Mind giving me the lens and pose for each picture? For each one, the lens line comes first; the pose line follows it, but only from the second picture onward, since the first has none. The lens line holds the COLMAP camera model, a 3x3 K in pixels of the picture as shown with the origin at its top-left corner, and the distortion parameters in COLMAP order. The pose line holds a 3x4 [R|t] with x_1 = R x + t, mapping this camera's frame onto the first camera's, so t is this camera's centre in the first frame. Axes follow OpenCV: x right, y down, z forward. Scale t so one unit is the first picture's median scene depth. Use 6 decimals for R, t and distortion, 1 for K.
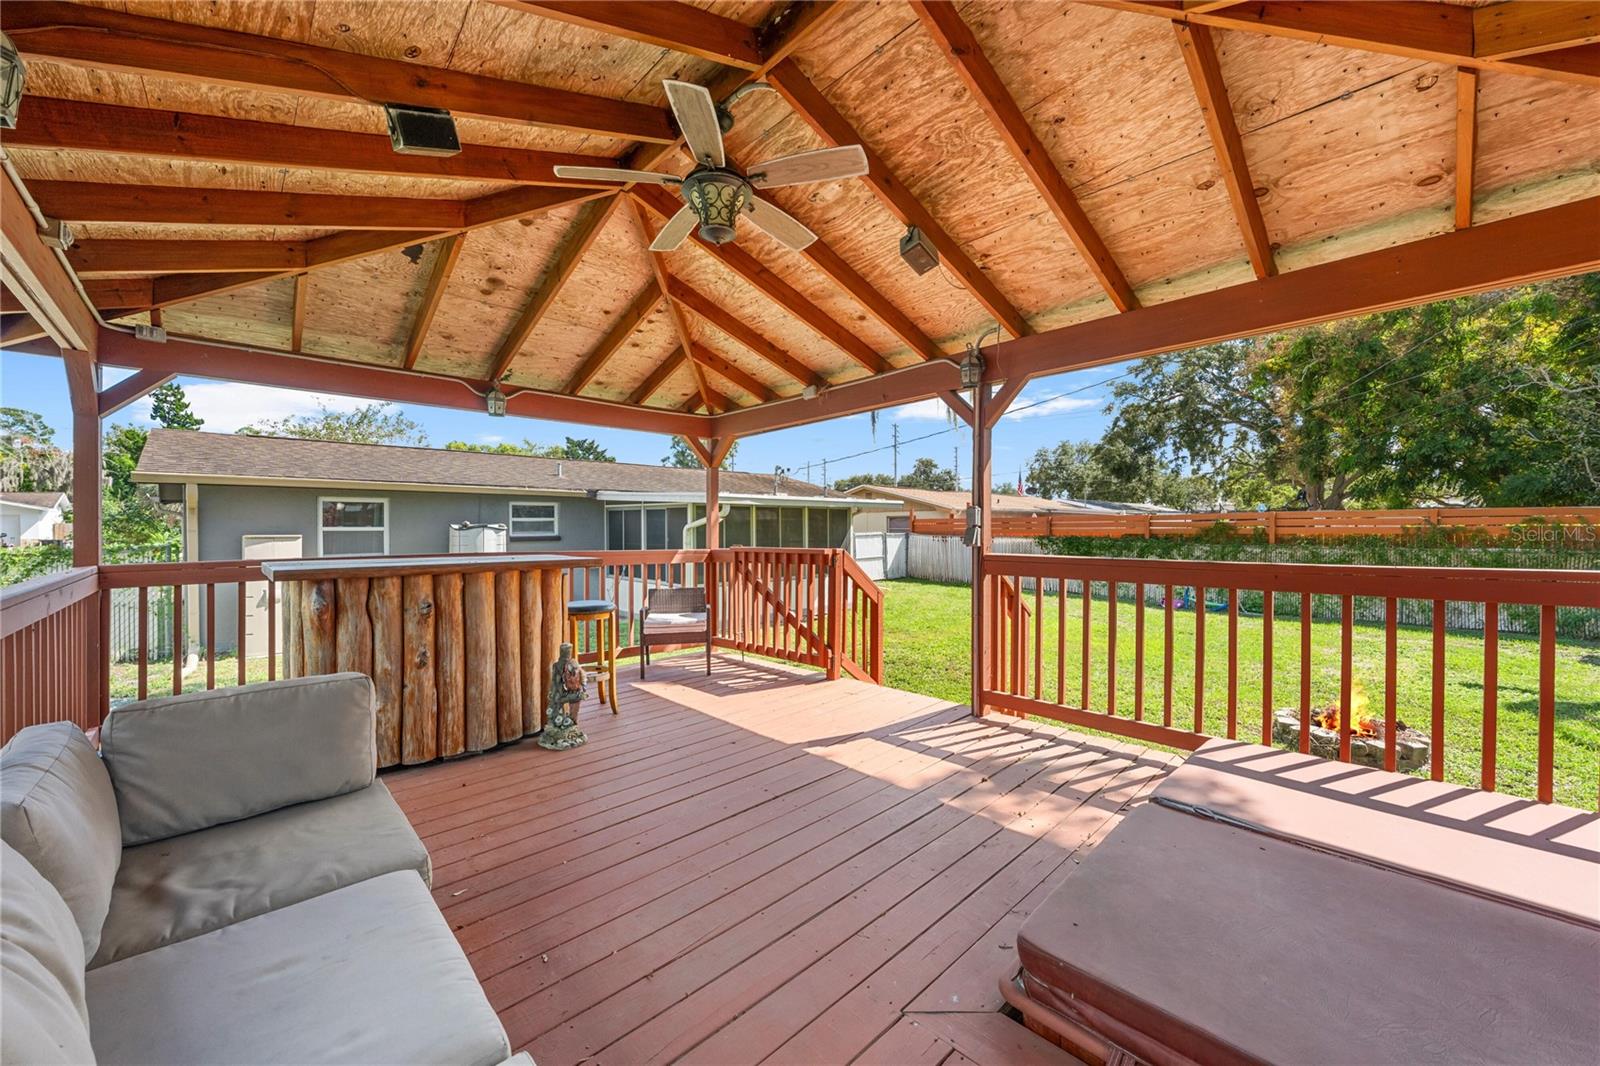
lens RADIAL K [[616.9, 0, 792.1], [0, 616.9, 530.5], [0, 0, 1]] dist [0.004017, 0.000736]
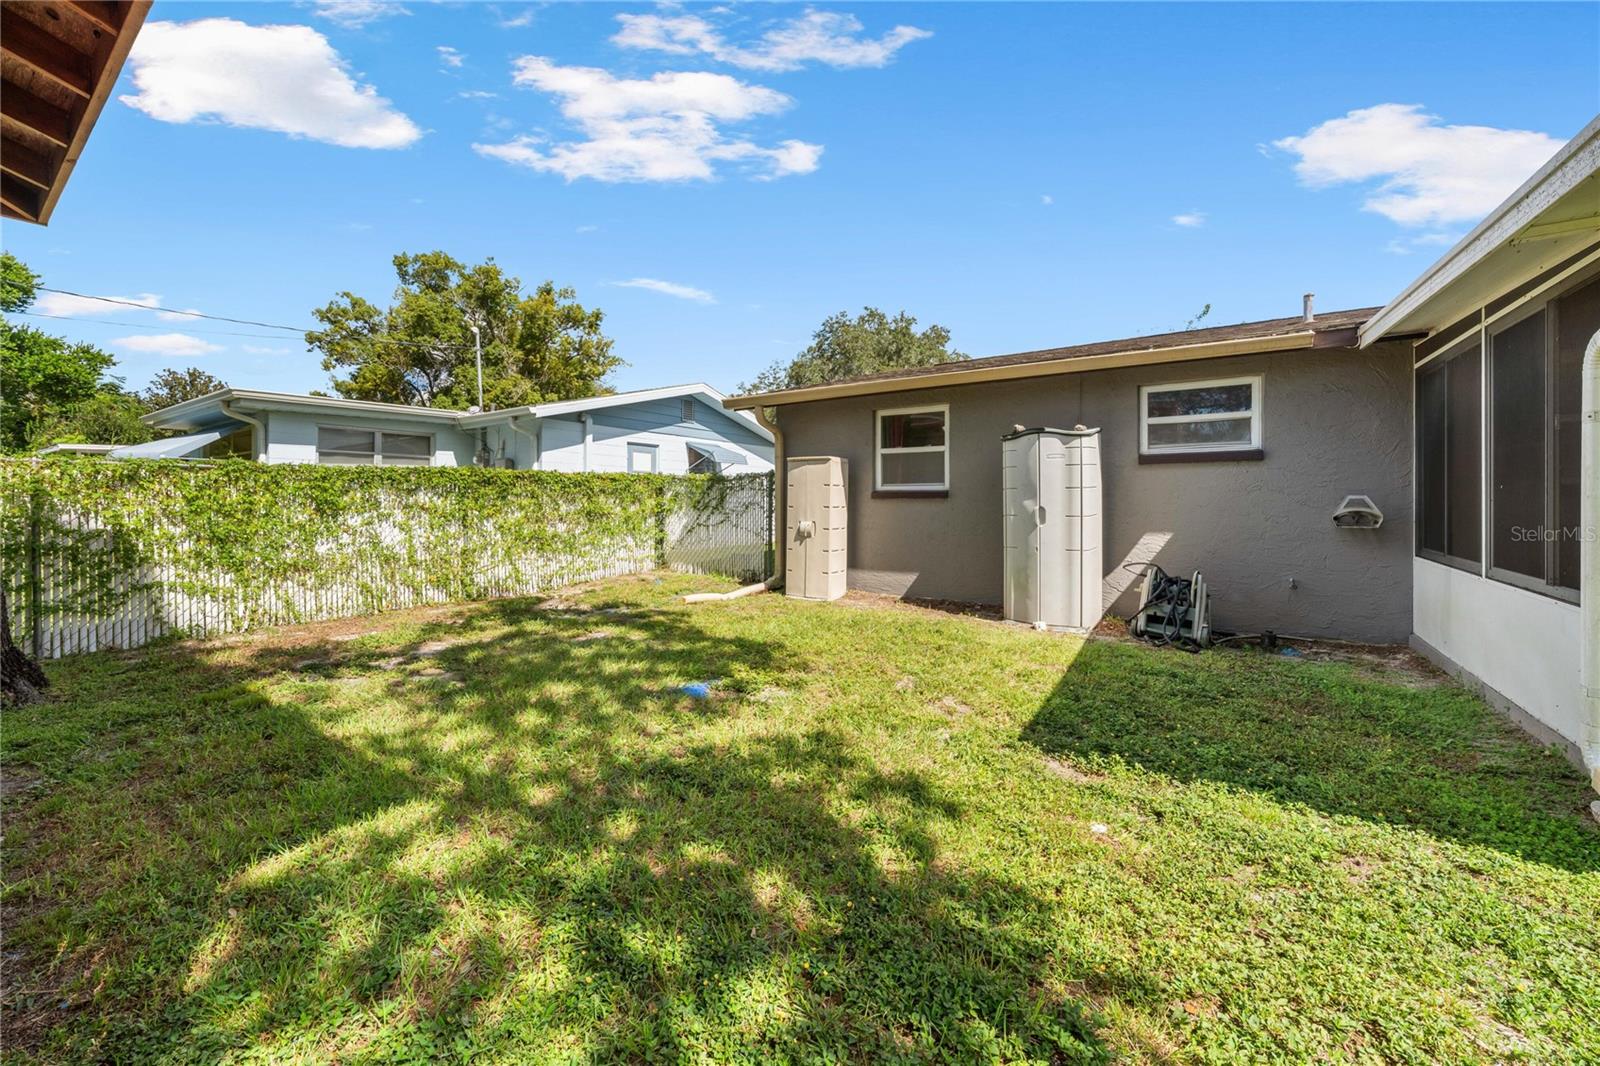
lens RADIAL K [[616.9, 0, 795.5], [0, 616.9, 499.4], [0, 0, 1]] dist [0.004017, 0.000736]
pose [[0.205190, 0.004356, -0.978712, -0.006060], [-0.007599, 0.999967, 0.002857, 0.027131], [0.978693, 0.006851, 0.205216, 0.344551]]
